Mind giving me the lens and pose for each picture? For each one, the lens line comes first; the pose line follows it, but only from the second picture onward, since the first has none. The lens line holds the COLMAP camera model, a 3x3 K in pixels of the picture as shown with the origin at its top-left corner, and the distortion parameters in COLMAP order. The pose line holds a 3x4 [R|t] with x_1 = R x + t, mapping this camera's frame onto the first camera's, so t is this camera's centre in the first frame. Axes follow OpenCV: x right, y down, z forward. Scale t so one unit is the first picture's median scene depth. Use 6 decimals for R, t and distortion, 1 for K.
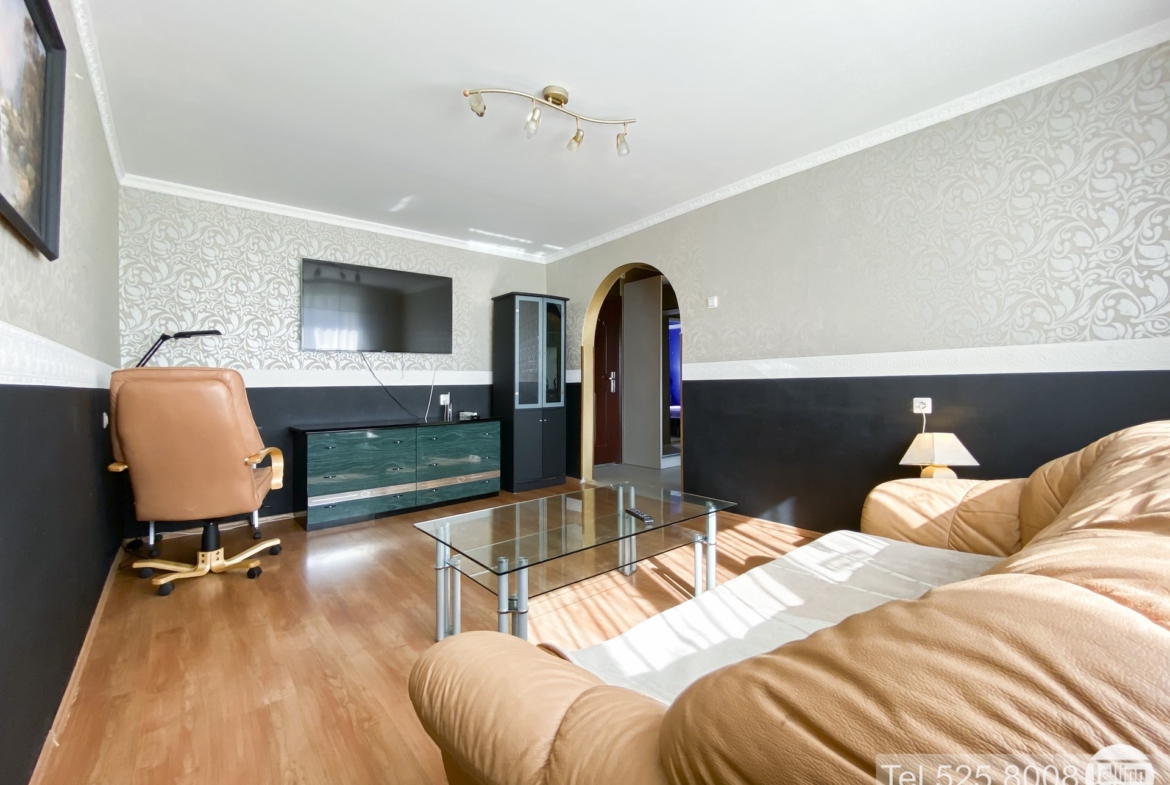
lens RADIAL K [[484.8, 0, 586.4], [0, 484.8, 366.4], [0, 0, 1]] dist [-0.010468, 0.000021]
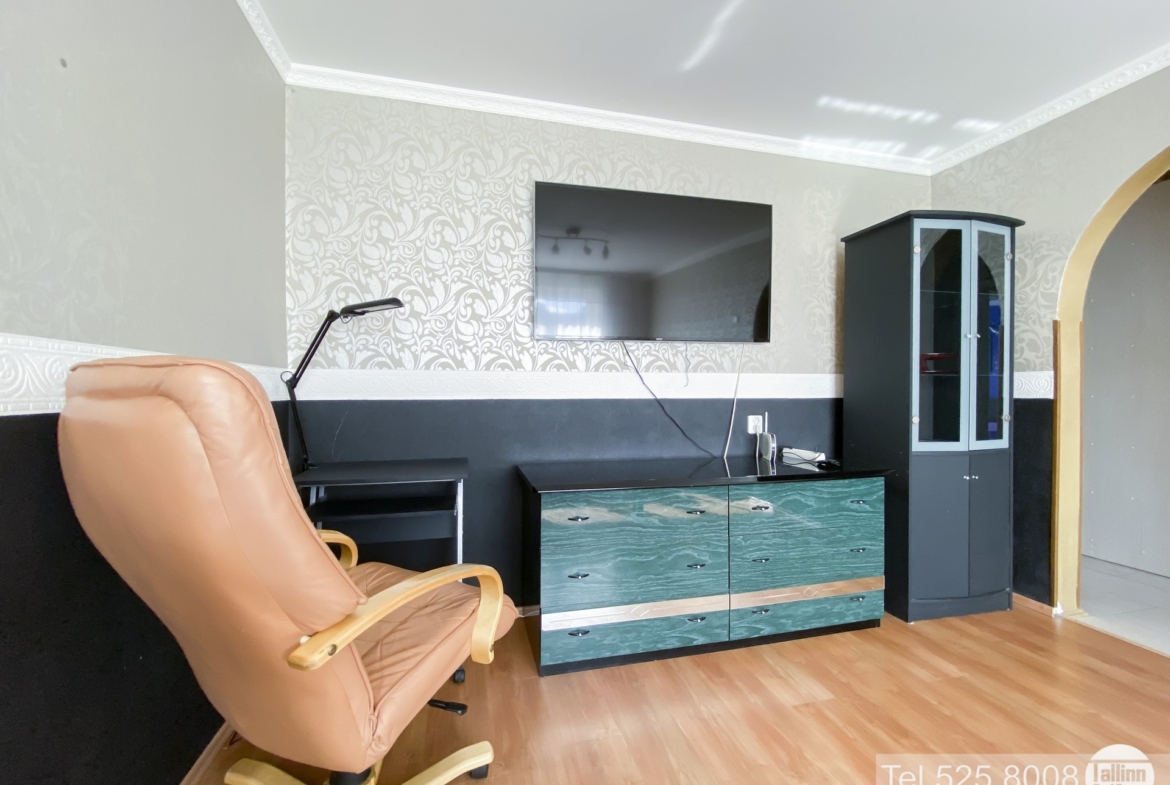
lens RADIAL K [[457.9, 0, 577.7], [0, 457.9, 385.7], [0, 0, 1]] dist [0.026028, 0.000003]
pose [[0.891764, 0.014608, -0.452264, -0.283305], [0.001580, 0.999372, 0.035395, 0.004913], [0.452497, -0.032278, 0.891181, 0.514450]]
